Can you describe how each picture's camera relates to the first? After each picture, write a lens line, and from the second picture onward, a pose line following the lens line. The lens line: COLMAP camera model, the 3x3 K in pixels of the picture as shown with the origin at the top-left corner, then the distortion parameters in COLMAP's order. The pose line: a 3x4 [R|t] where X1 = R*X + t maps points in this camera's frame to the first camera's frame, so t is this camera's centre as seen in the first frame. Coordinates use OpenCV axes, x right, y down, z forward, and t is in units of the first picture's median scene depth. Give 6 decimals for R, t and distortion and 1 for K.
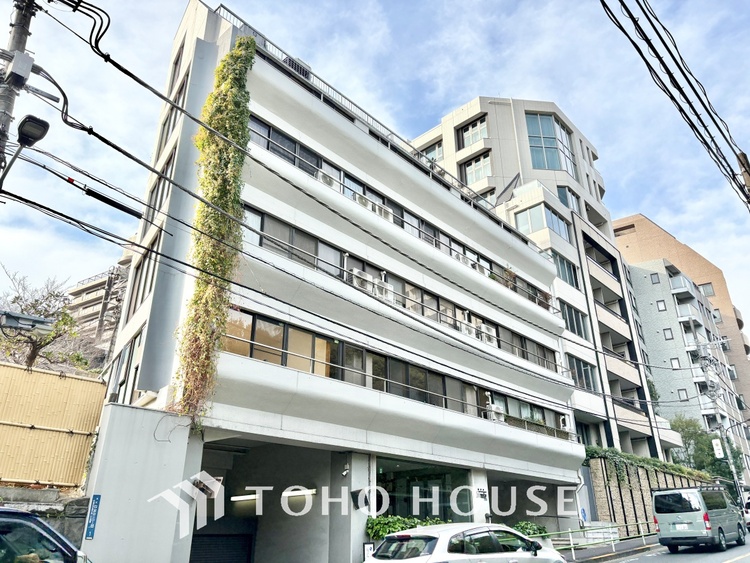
lens RADIAL K [[566.9, 0, 372.0], [0, 566.9, 282.8], [0, 0, 1]] dist [0.050110, -0.031432]
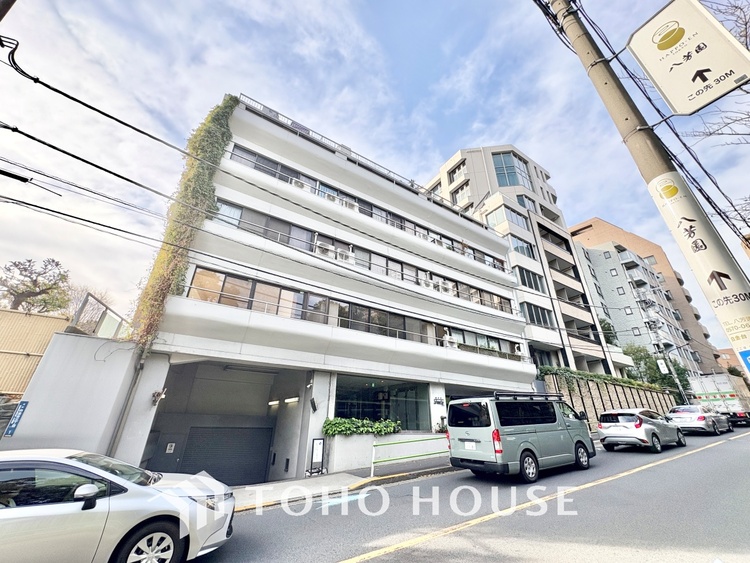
lens RADIAL K [[298.8, 0, 374.8], [0, 298.8, 282.7], [0, 0, 1]] dist [0.000842, 0.000316]
pose [[0.966794, -0.094648, -0.237385, 0.203554], [0.088981, 0.995436, -0.034502, 0.085969], [0.239567, 0.012234, 0.970803, 0.233367]]
